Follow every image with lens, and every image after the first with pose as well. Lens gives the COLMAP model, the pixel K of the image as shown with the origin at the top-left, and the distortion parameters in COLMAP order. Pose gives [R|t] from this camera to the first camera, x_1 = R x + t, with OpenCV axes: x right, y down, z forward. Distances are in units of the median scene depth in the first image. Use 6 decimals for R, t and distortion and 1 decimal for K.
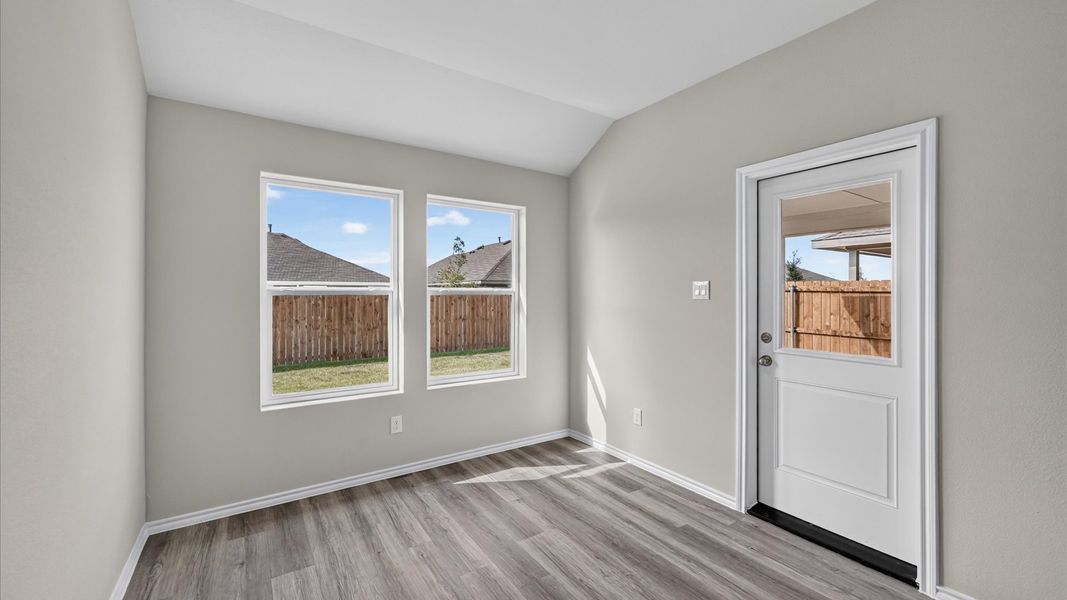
lens RADIAL K [[427.6, 0, 536.7], [0, 427.6, 291.5], [0, 0, 1]] dist [-0.000422, -0.000198]
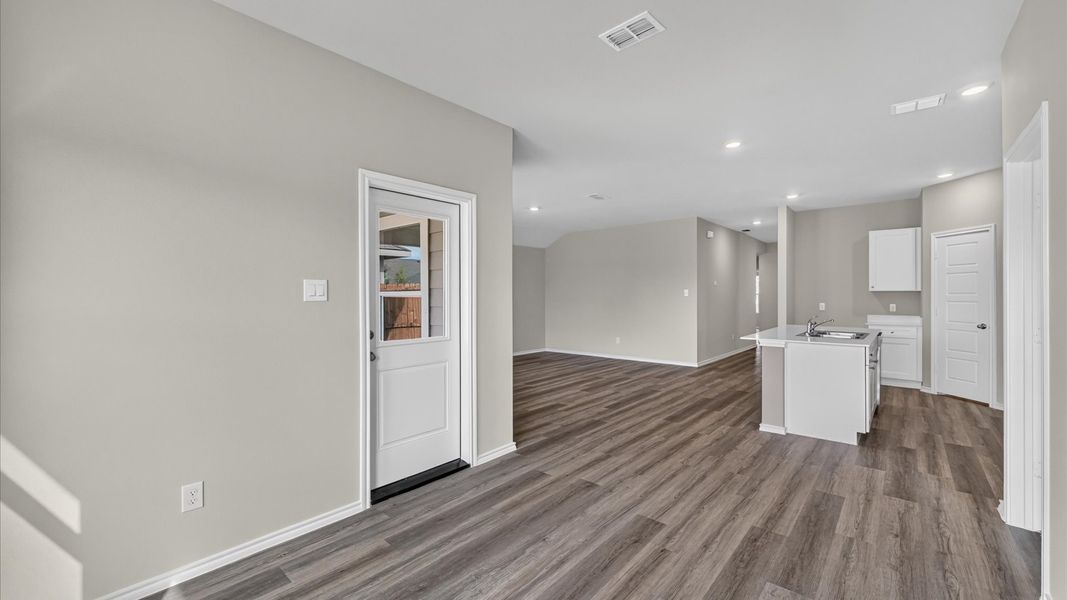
lens RADIAL K [[422.9, 0, 539.4], [0, 422.9, 298.4], [0, 0, 1]] dist [-0.000628, -0.000148]
pose [[-0.253888, -0.012129, 0.967158, -0.623727], [-0.006287, 0.999921, 0.010890, 0.001056], [-0.967213, -0.003316, -0.253944, 0.900461]]
